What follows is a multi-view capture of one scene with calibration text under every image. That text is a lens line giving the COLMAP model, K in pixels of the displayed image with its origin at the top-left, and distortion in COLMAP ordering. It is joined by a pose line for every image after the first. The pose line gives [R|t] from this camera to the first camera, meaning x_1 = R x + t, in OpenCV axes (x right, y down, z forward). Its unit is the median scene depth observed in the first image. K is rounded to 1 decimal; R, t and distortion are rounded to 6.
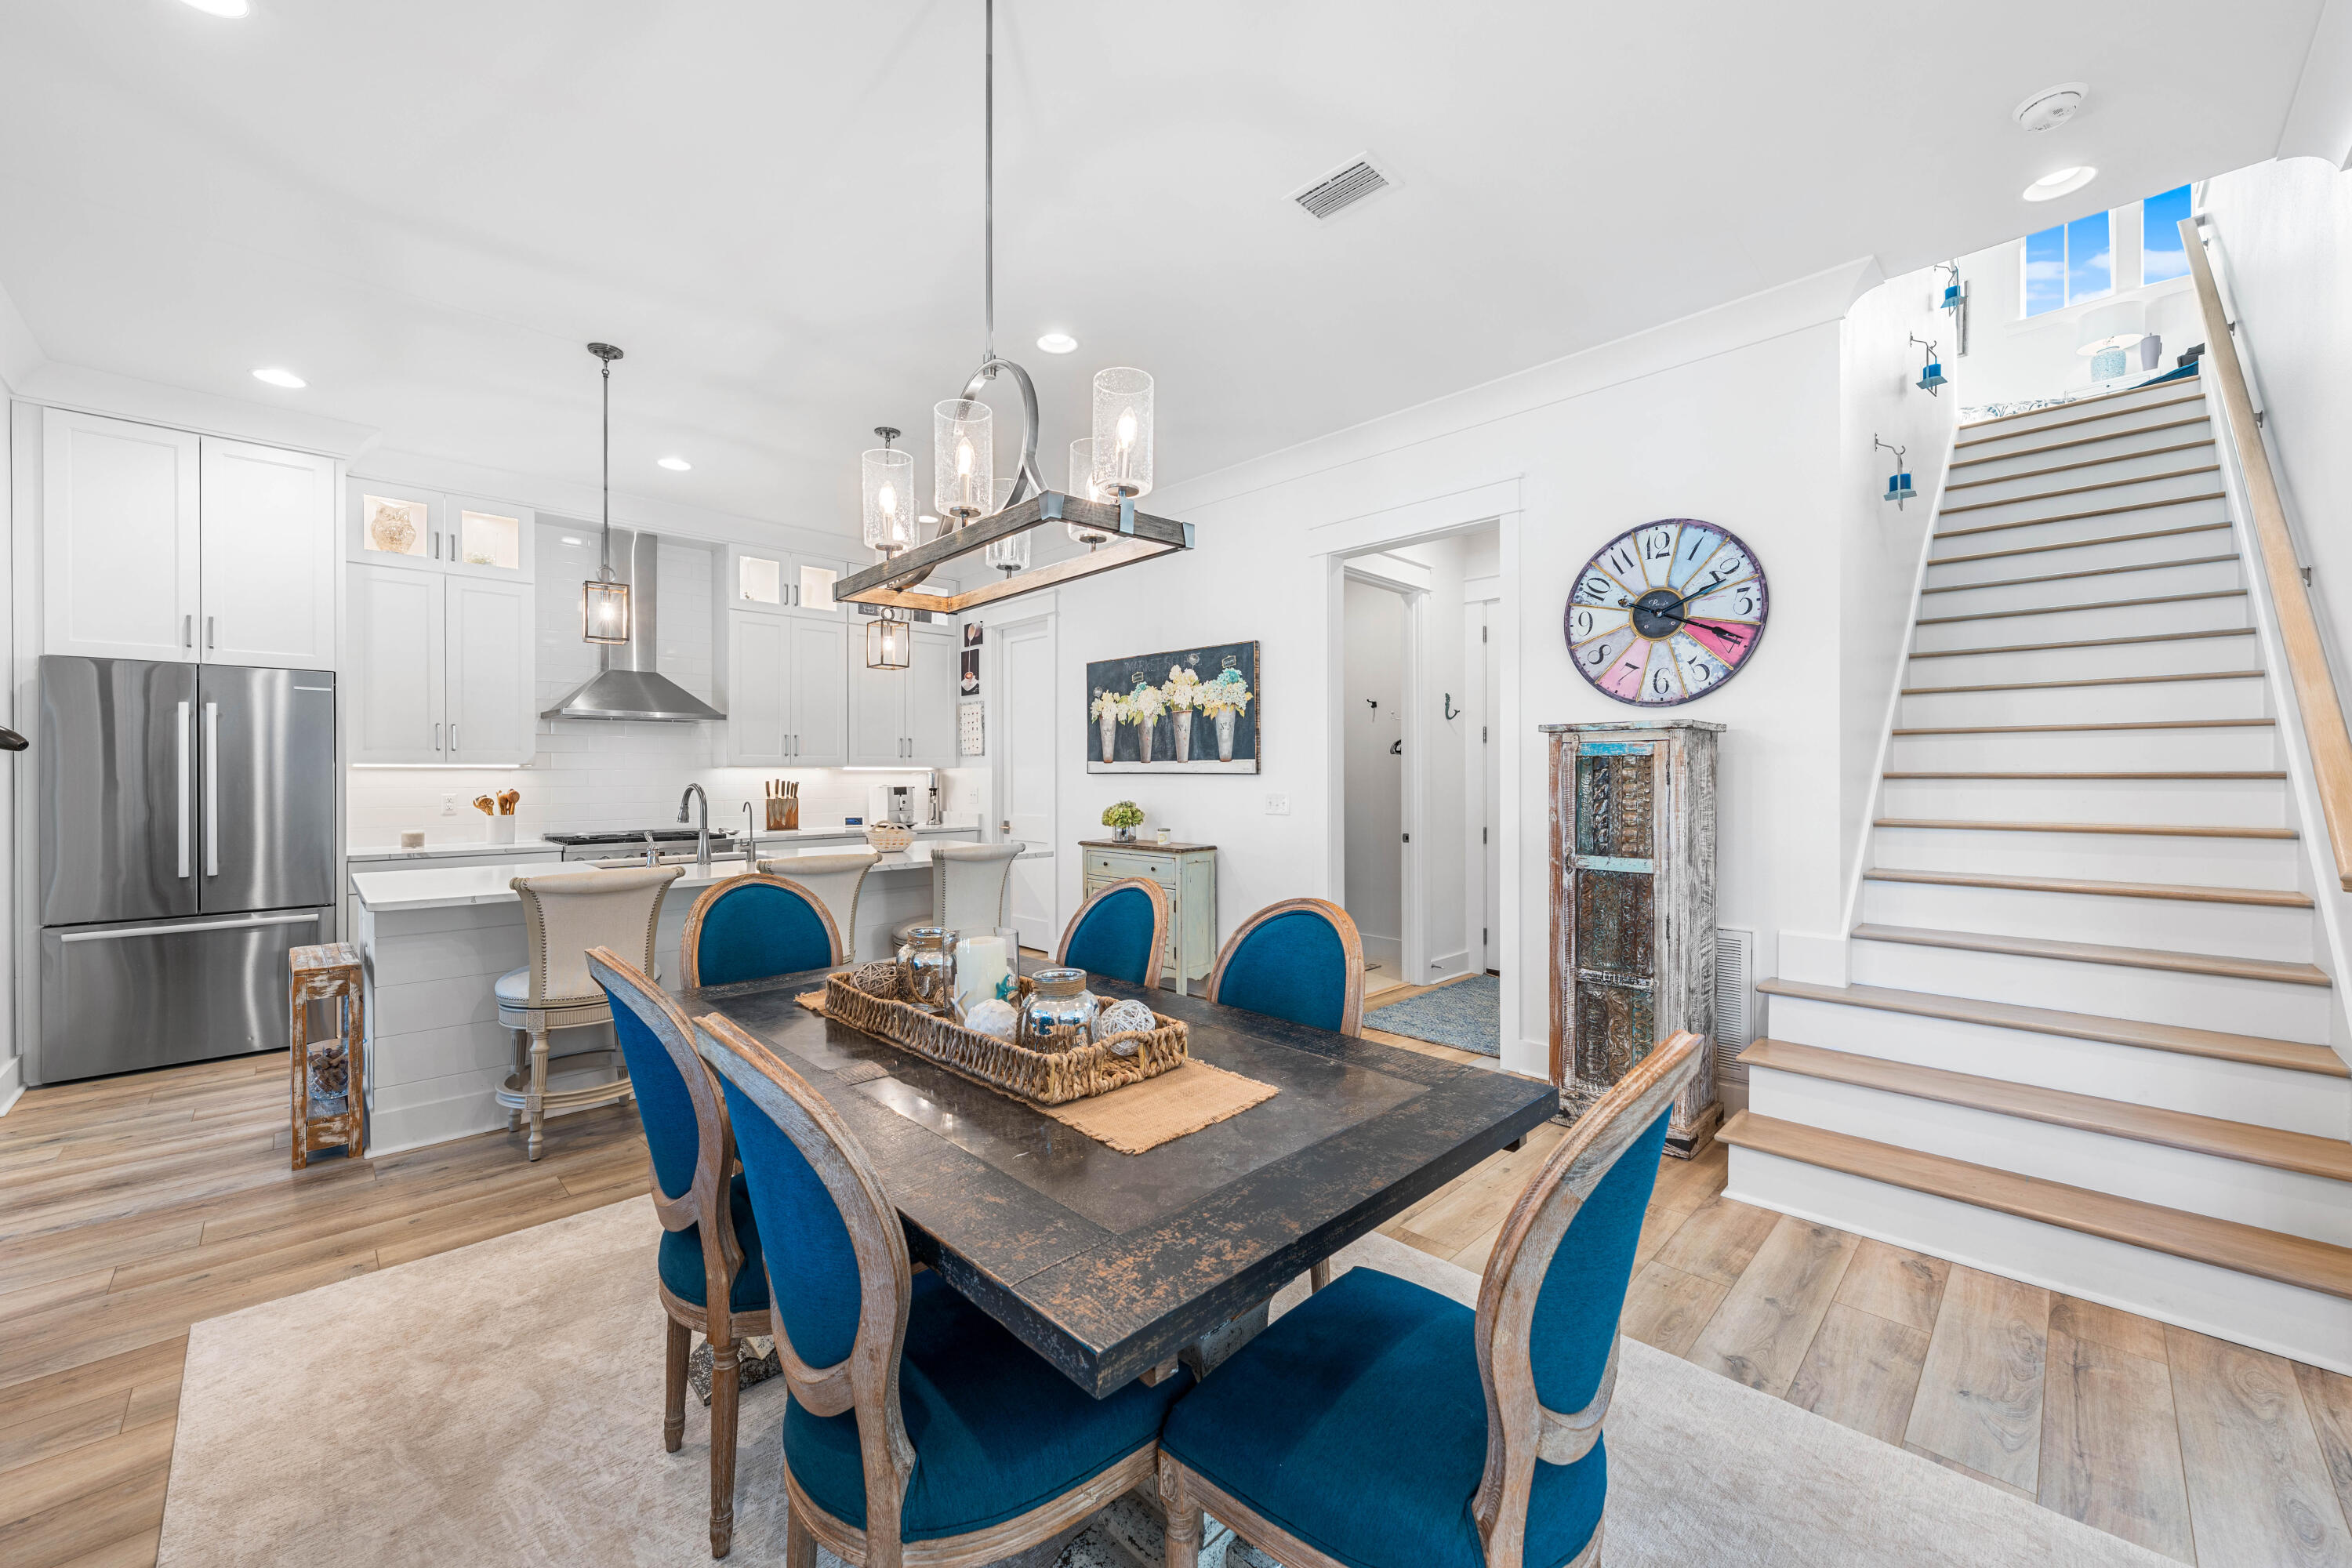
lens RADIAL K [[900.6, 0, 1173.4], [0, 900.6, 774.5], [0, 0, 1]] dist [-0.000790, -0.000021]
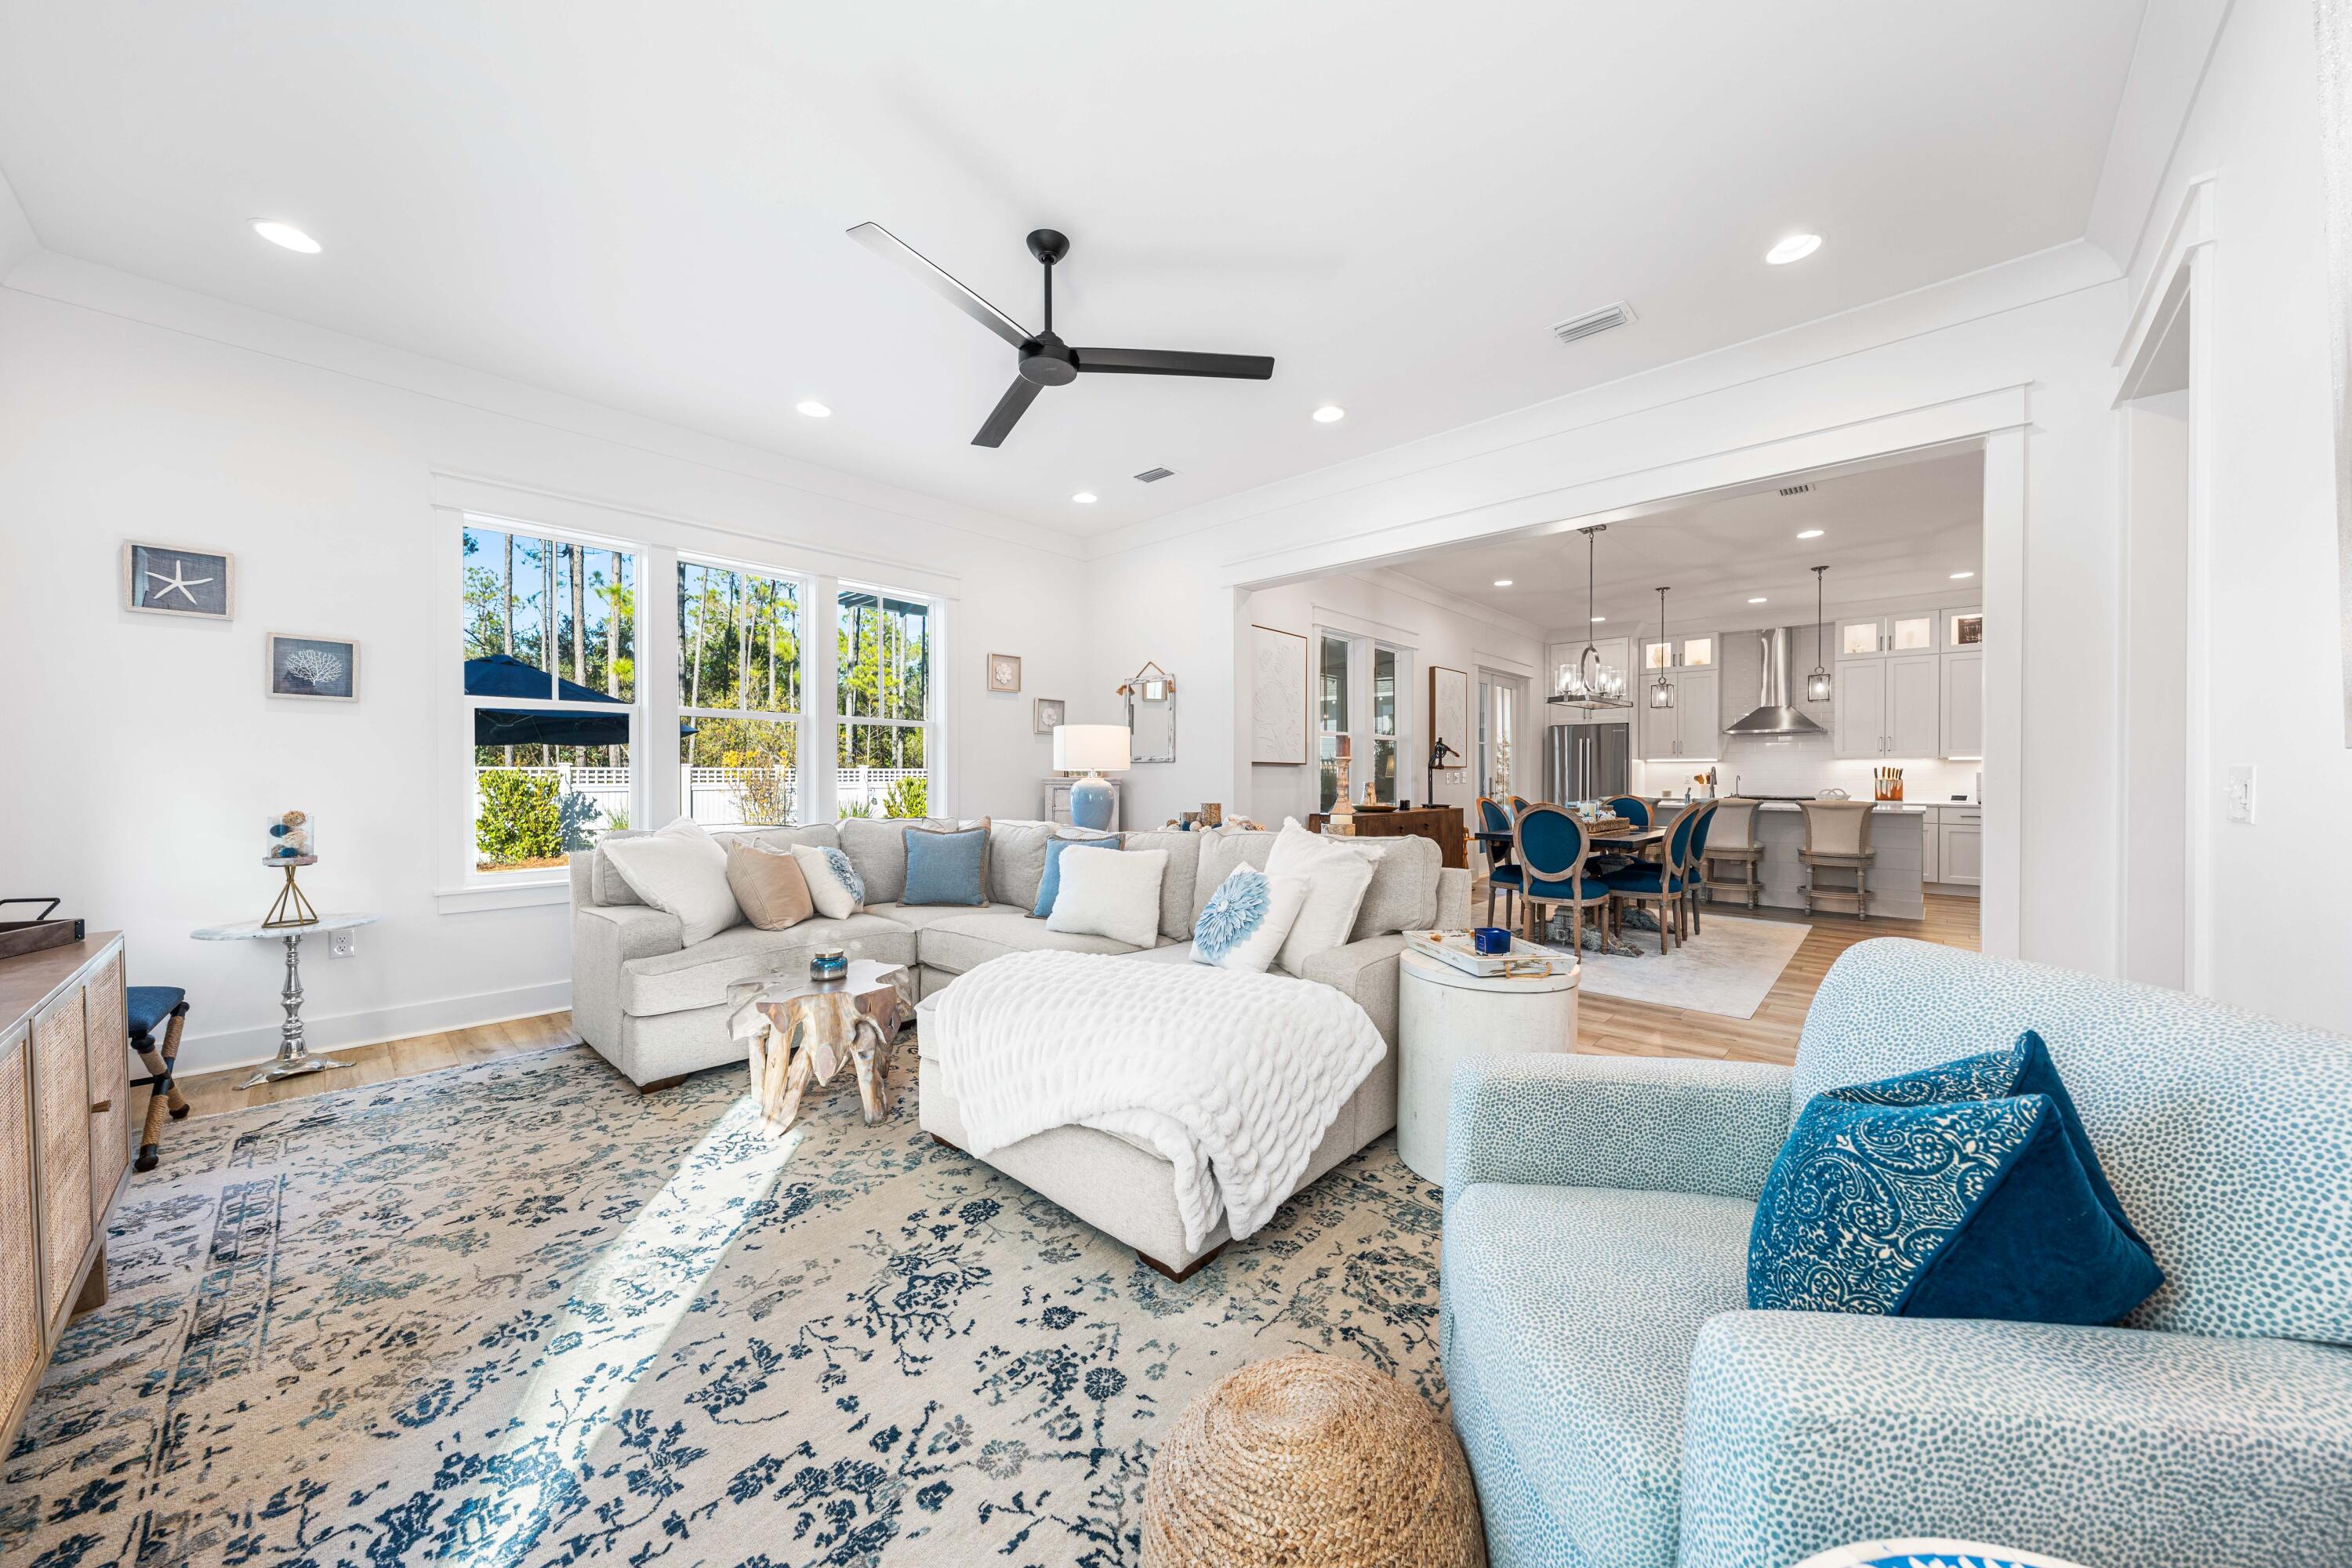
lens RADIAL K [[803.7, 0, 1172.0], [0, 803.7, 778.7], [0, 0, 1]] dist [0.000784, 0.000016]
pose [[0.037601, 0.008228, -0.999259, 1.011371], [-0.001132, 0.999966, 0.008191, 0.018670], [0.999292, 0.000823, 0.037609, -0.276922]]
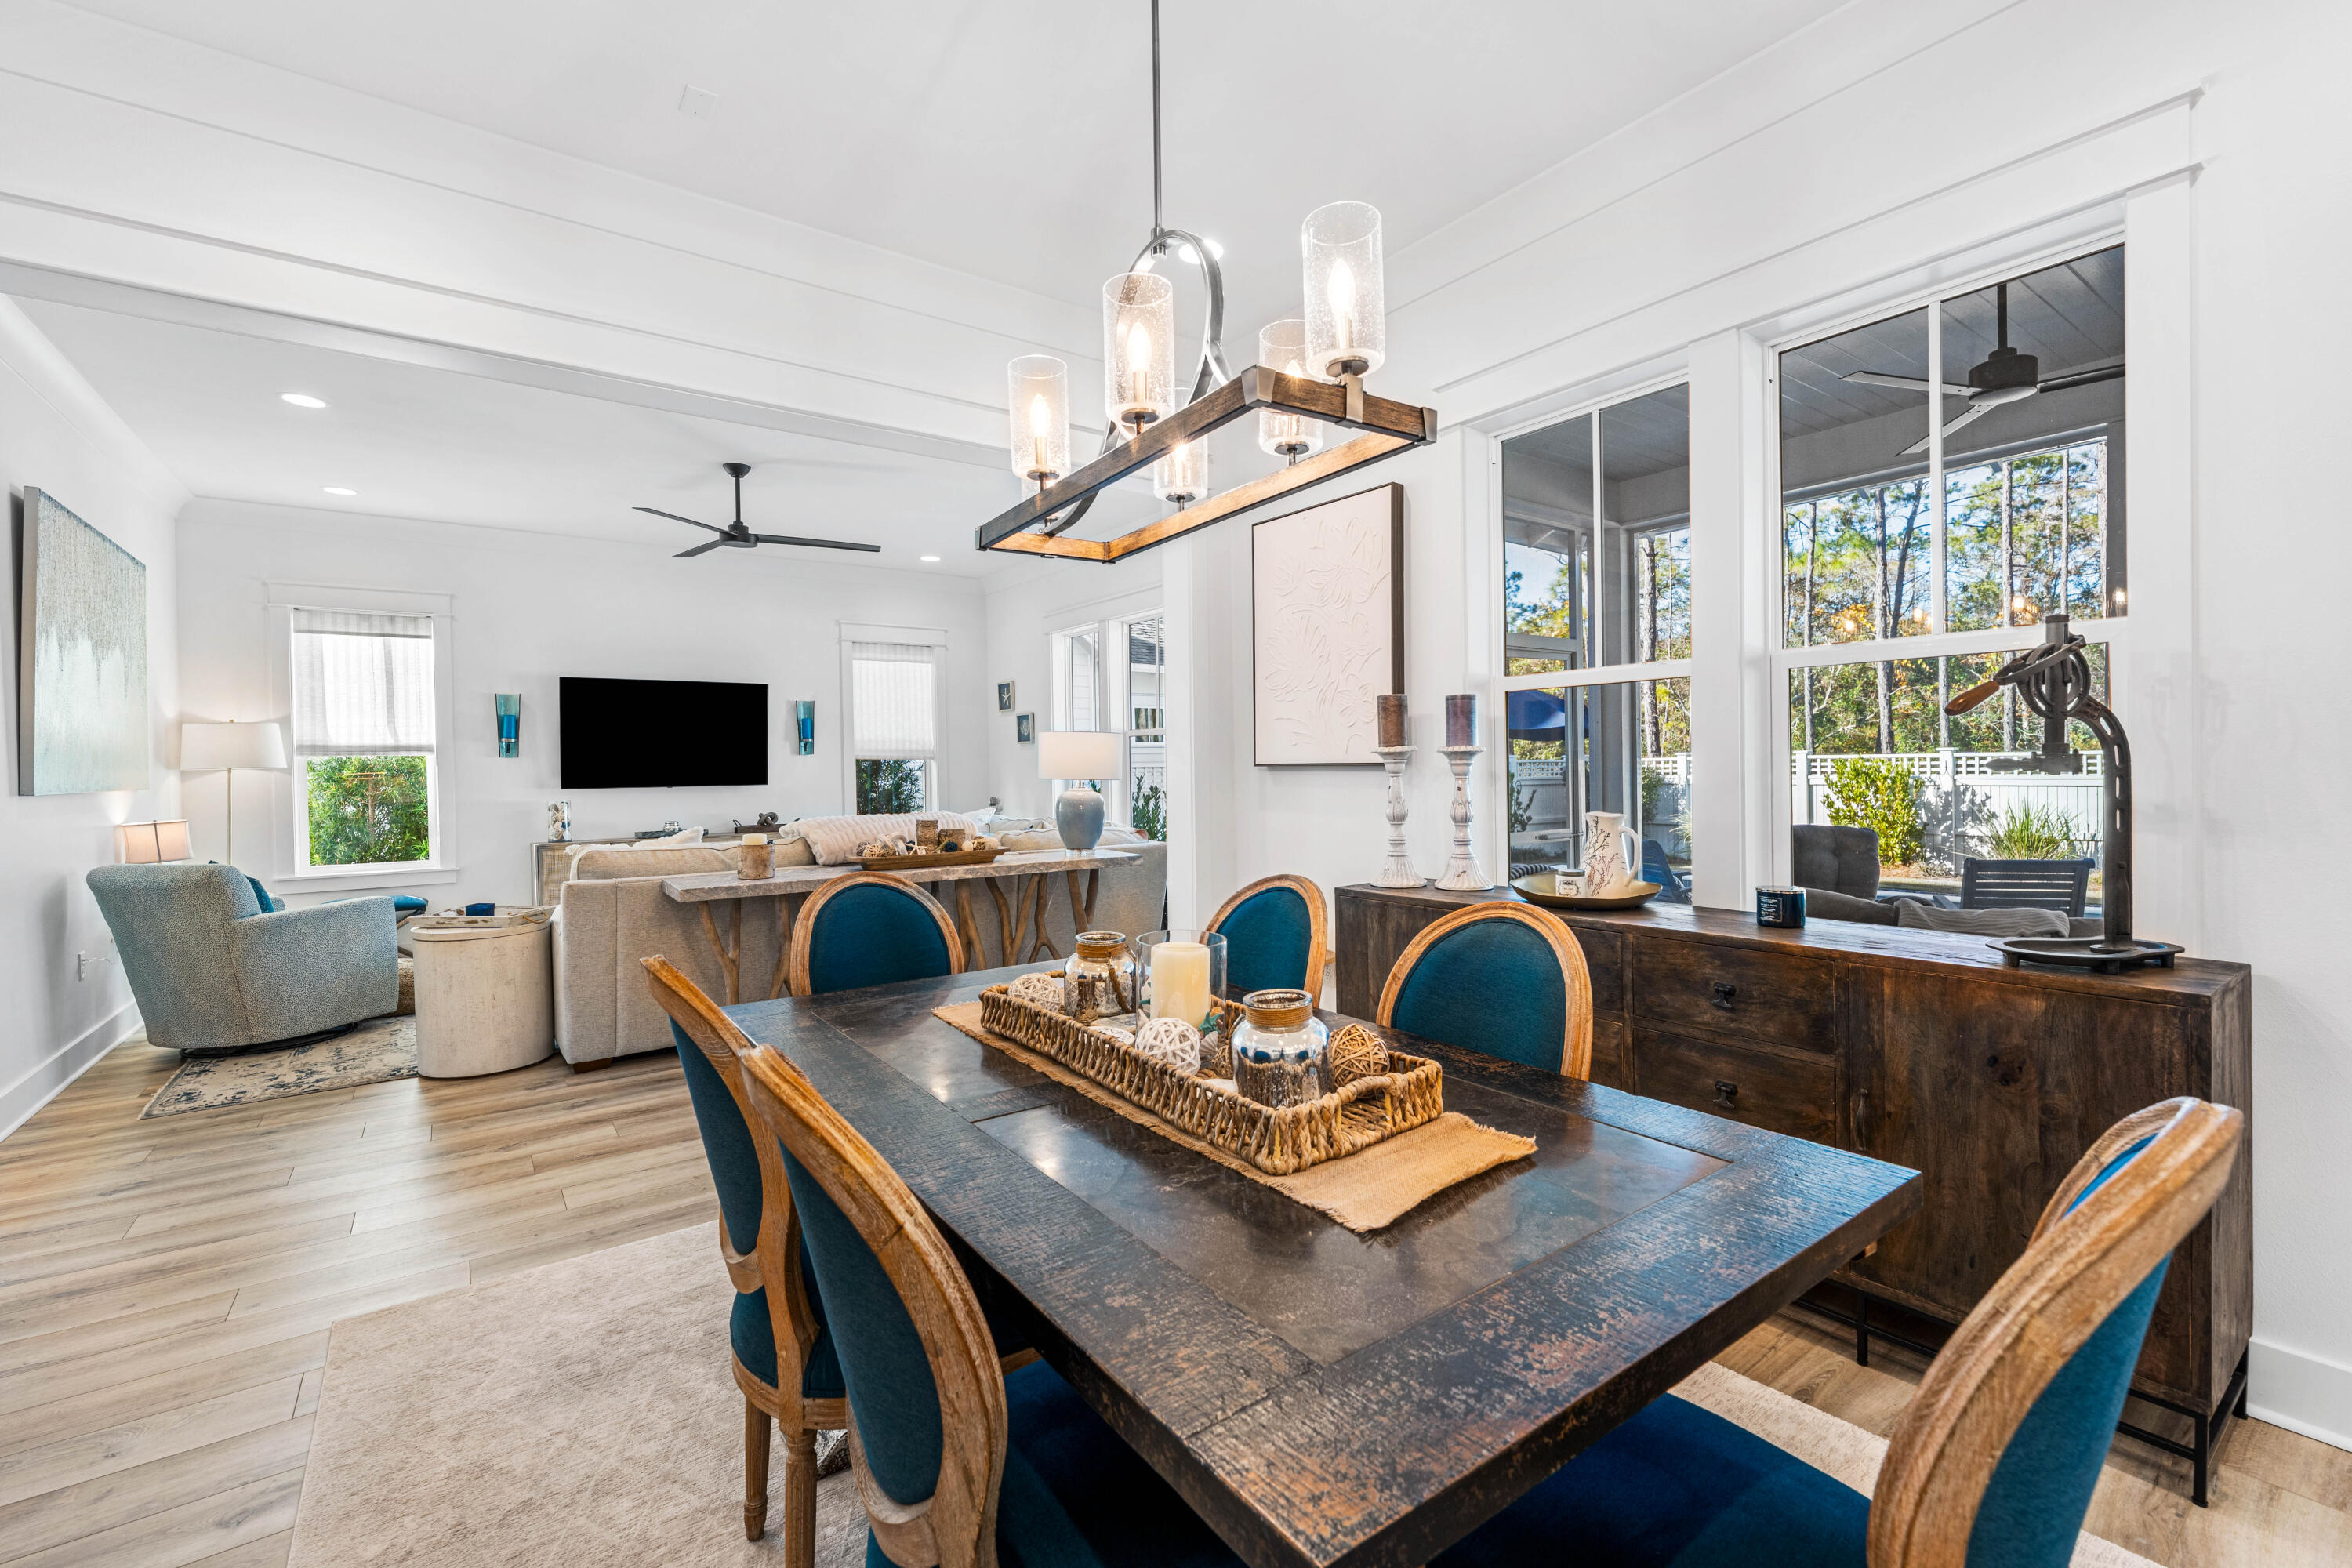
lens RADIAL K [[993.0, 0, 1171.9], [0, 993.0, 774.6], [0, 0, 1]] dist [-0.001009, -0.000064]
pose [[-0.988791, 0.015704, 0.148481, -0.113198], [0.016995, 0.999828, 0.007427, 0.005660], [-0.148339, 0.009868, -0.988887, 0.635499]]
